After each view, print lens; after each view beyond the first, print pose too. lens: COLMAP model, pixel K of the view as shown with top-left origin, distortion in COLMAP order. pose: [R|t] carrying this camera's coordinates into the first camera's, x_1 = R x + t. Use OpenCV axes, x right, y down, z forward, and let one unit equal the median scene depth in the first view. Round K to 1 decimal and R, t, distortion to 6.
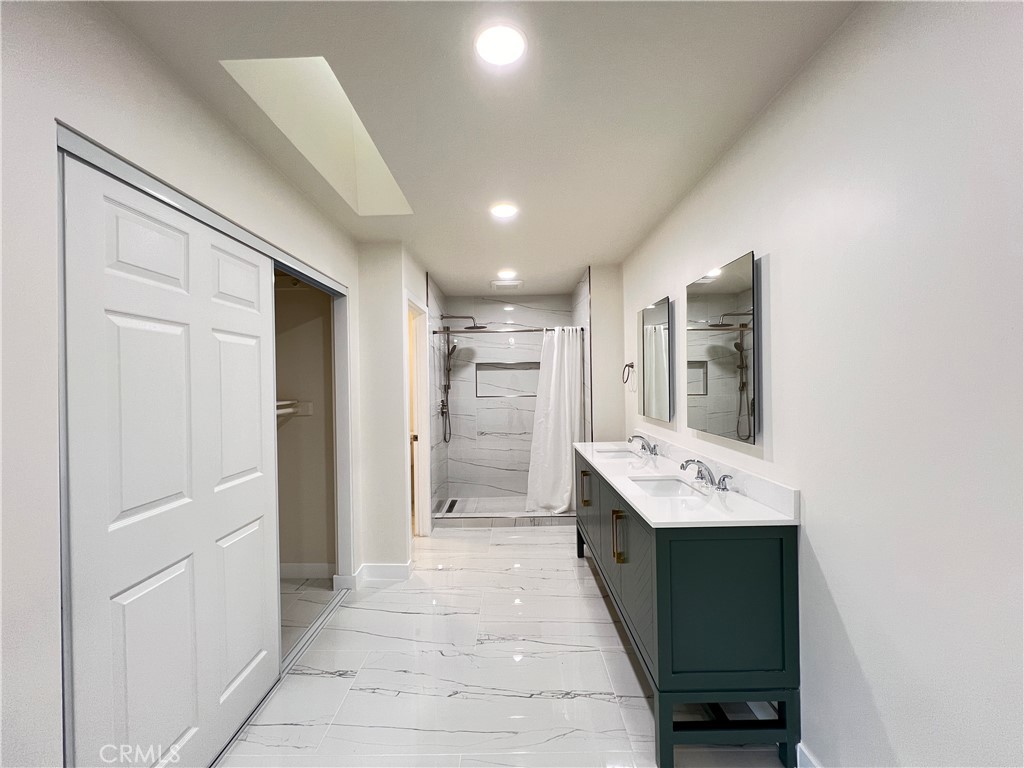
lens RADIAL K [[410.2, 0, 508.8], [0, 410.2, 383.2], [0, 0, 1]] dist [-0.000379, 0.000101]
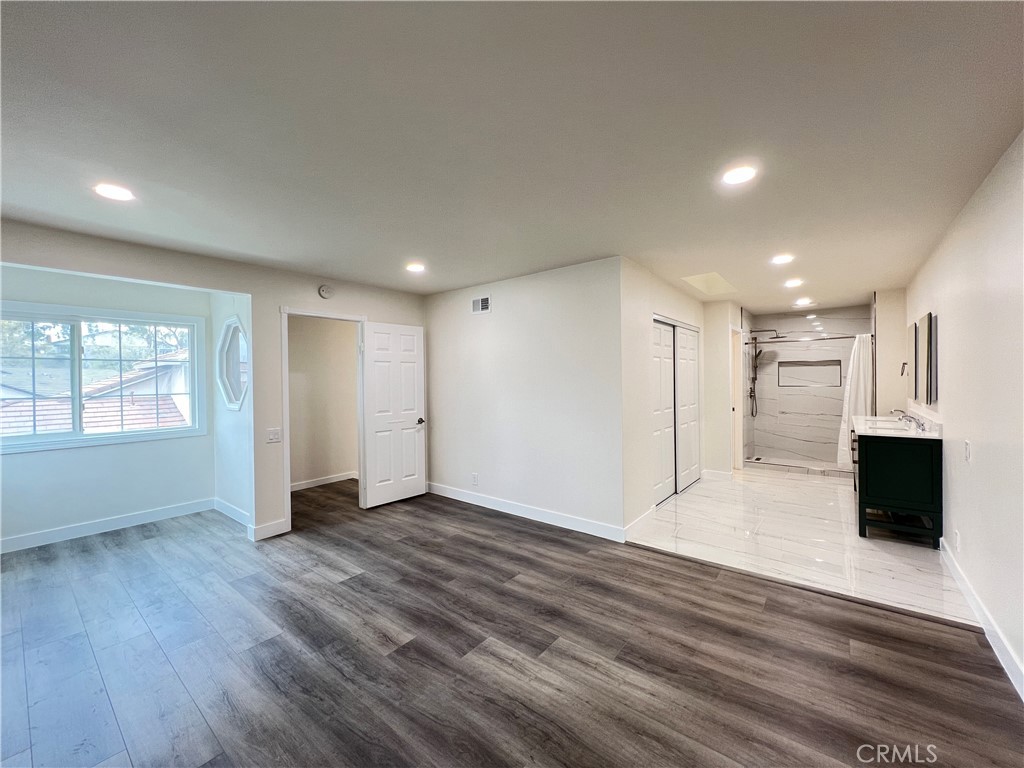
lens RADIAL K [[410.2, 0, 509.0], [0, 410.2, 380.6], [0, 0, 1]] dist [-0.000379, 0.000101]
pose [[0.780041, 0.009783, -0.625652, 0.093949], [-0.003466, 0.999930, 0.011314, 0.003169], [0.625719, -0.006657, 0.780020, -0.792109]]
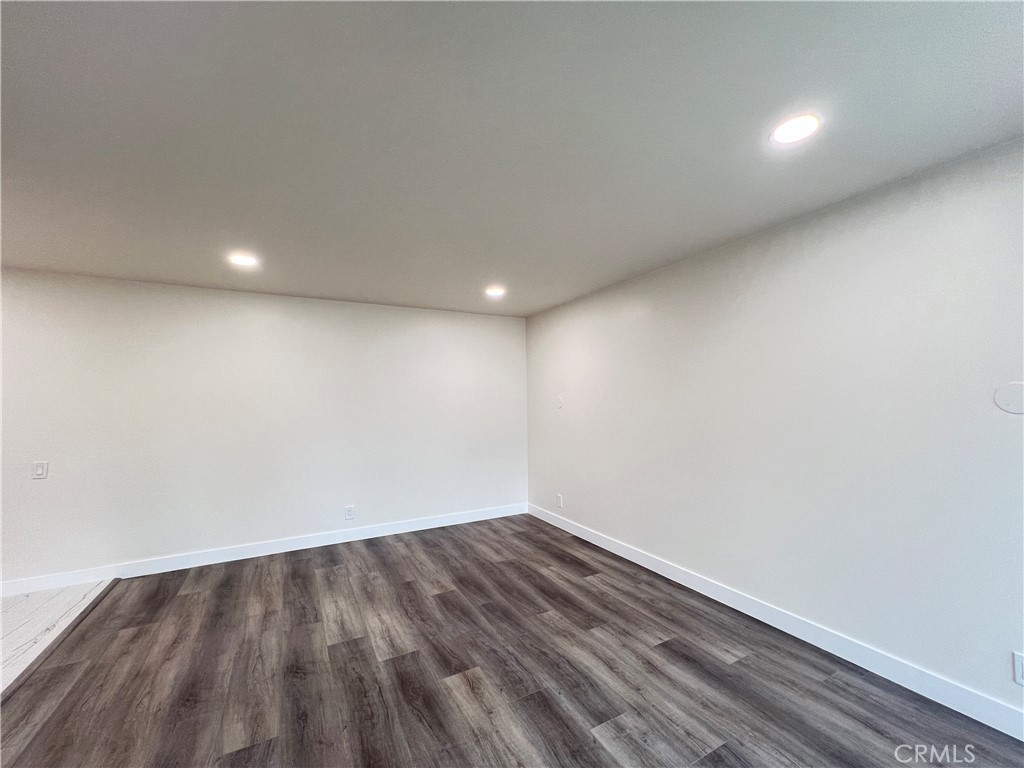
lens RADIAL K [[410.2, 0, 509.5], [0, 410.2, 380.7], [0, 0, 1]] dist [-0.000379, 0.000101]
pose [[-0.479481, 0.065898, 0.875074, -0.871825], [0.024678, 0.997795, -0.061618, 0.017351], [-0.877205, -0.007950, -0.480050, -0.257749]]
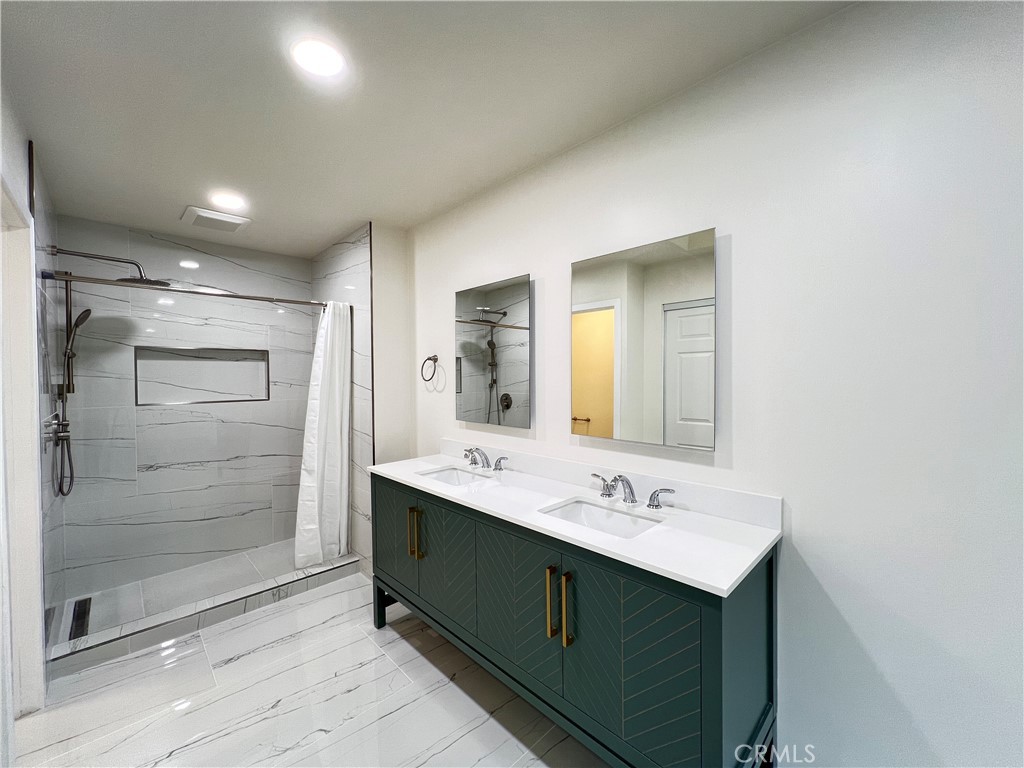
lens RADIAL K [[410.2, 0, 509.4], [0, 410.2, 379.9], [0, 0, 1]] dist [-0.000379, 0.000101]
pose [[0.714298, -0.000458, 0.699842, -0.130445], [0.001029, 0.999999, -0.000396, -0.000818], [-0.699841, 0.001003, 0.714298, 0.275355]]
